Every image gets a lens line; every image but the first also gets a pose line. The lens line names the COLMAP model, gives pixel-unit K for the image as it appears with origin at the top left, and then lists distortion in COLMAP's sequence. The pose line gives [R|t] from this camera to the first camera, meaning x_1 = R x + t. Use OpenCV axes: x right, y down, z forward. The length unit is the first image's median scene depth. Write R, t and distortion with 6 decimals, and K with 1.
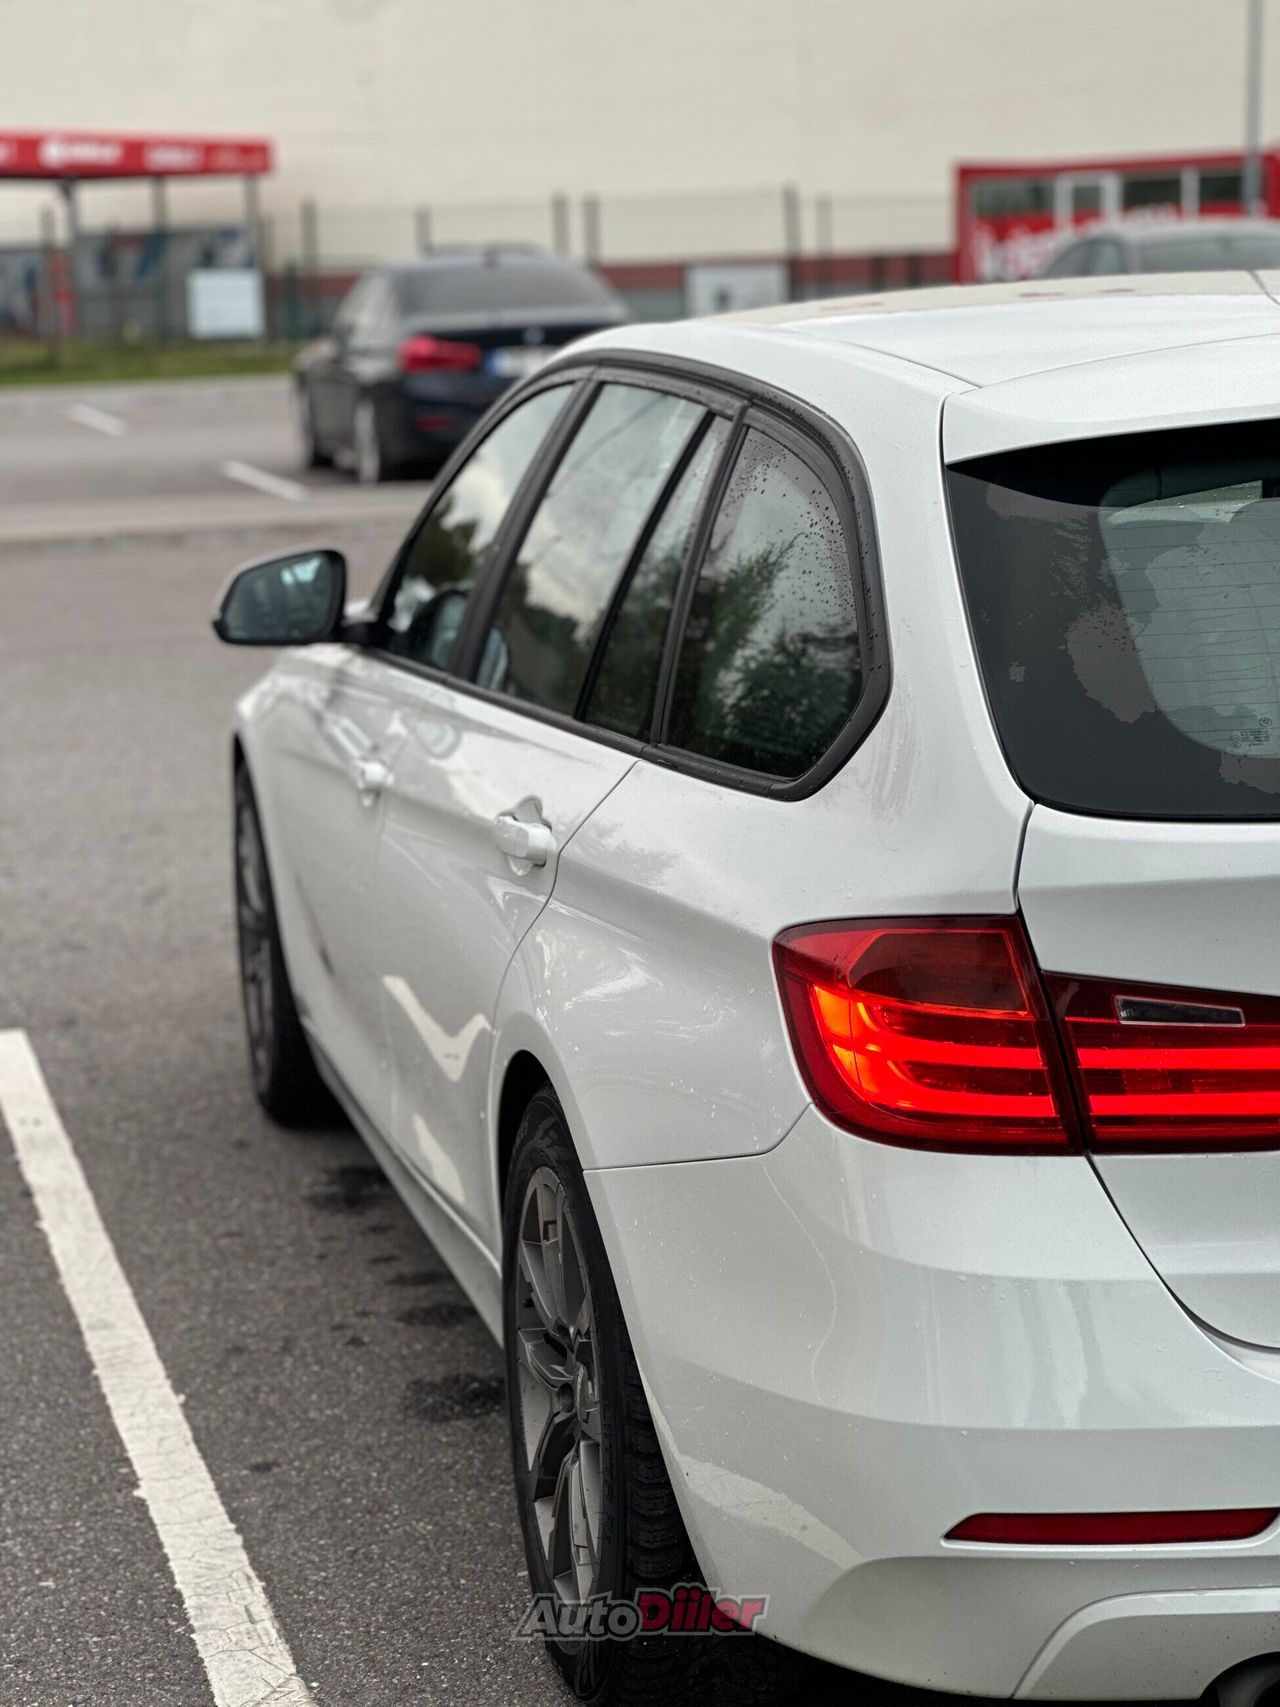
lens RADIAL K [[3849.6, 0, 648.3], [0, 3849.6, 852.3], [0, 0, 1]] dist [0.235680, 0.000000]
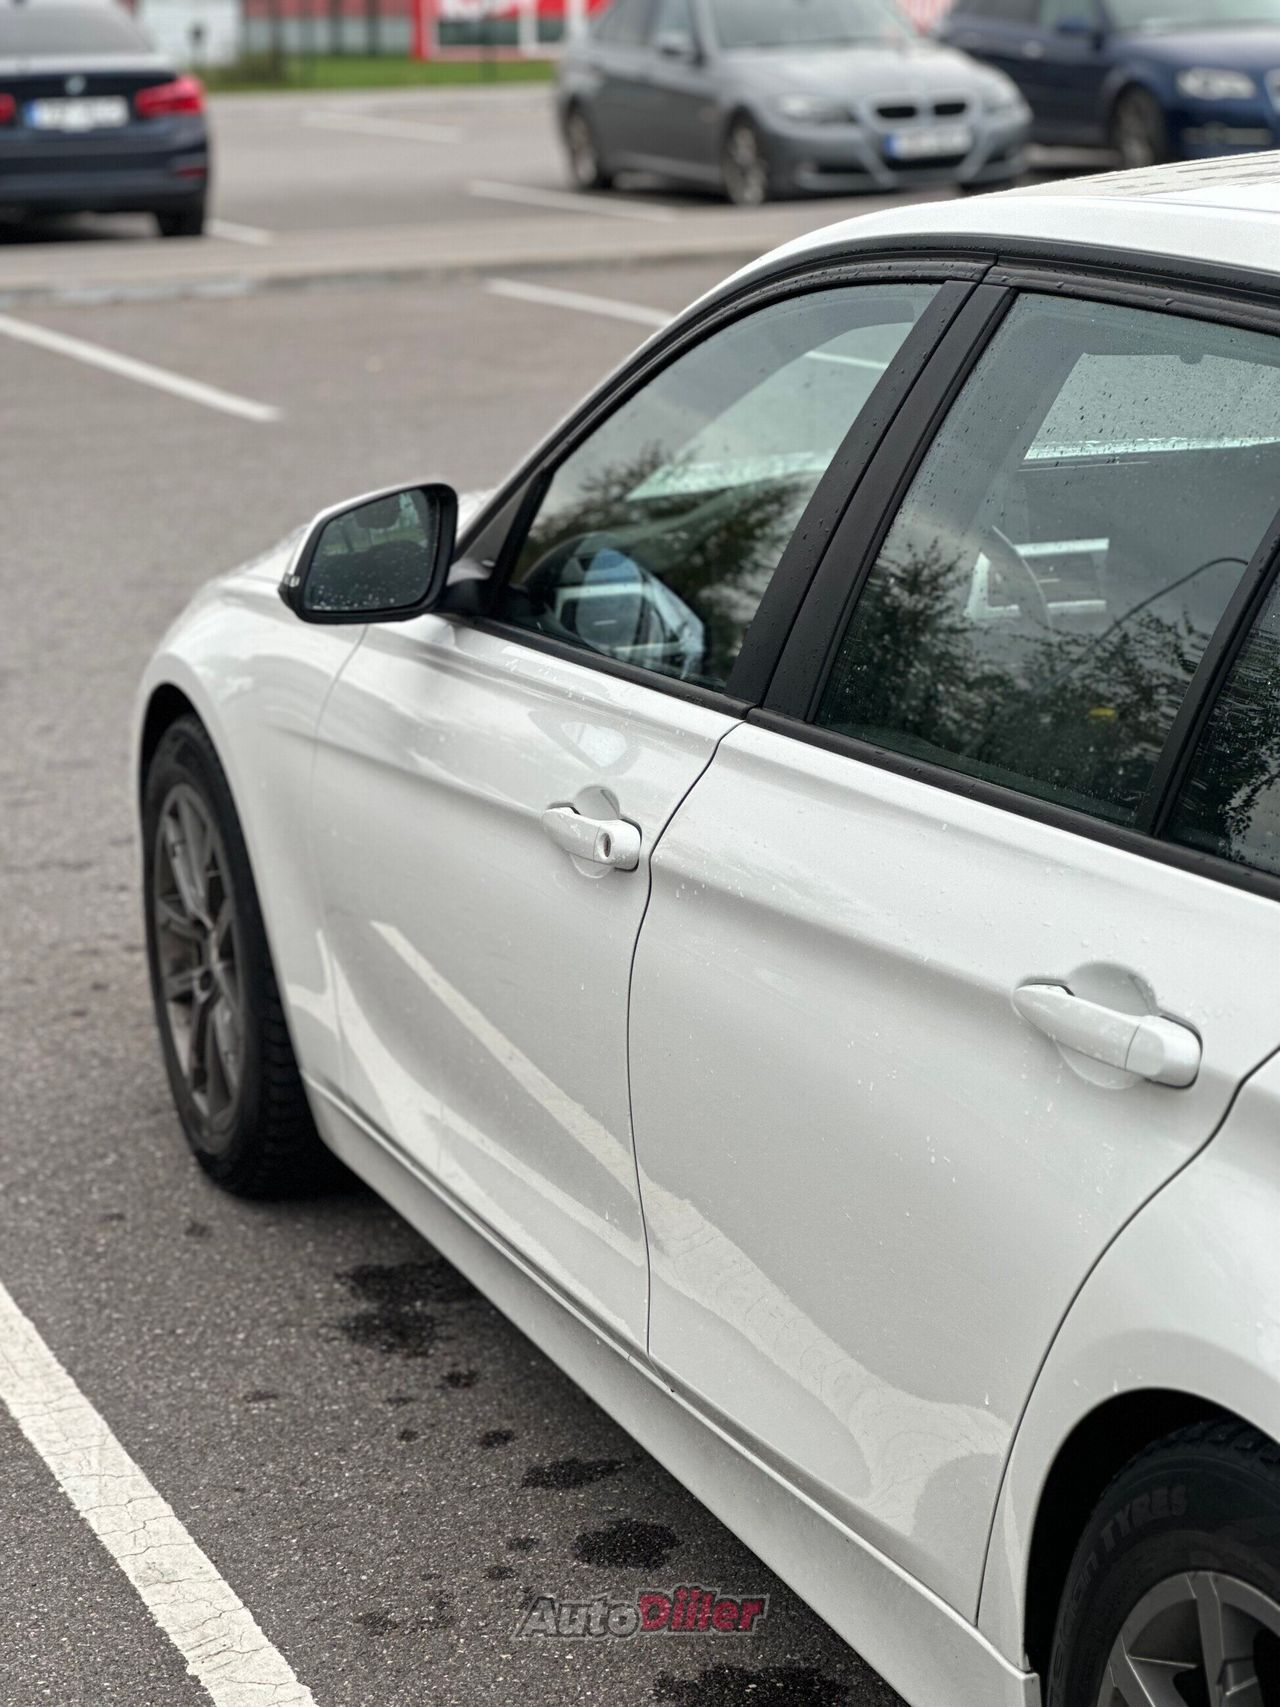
lens RADIAL K [[3849.6, 0, 629.4], [0, 3849.6, 856.2], [0, 0, 1]] dist [0.235680, 0.000000]
pose [[0.989224, -0.016941, 0.145424, -0.152644], [0.007206, 0.997713, 0.067214, -0.057309], [-0.146230, -0.065441, 0.987084, 0.275844]]
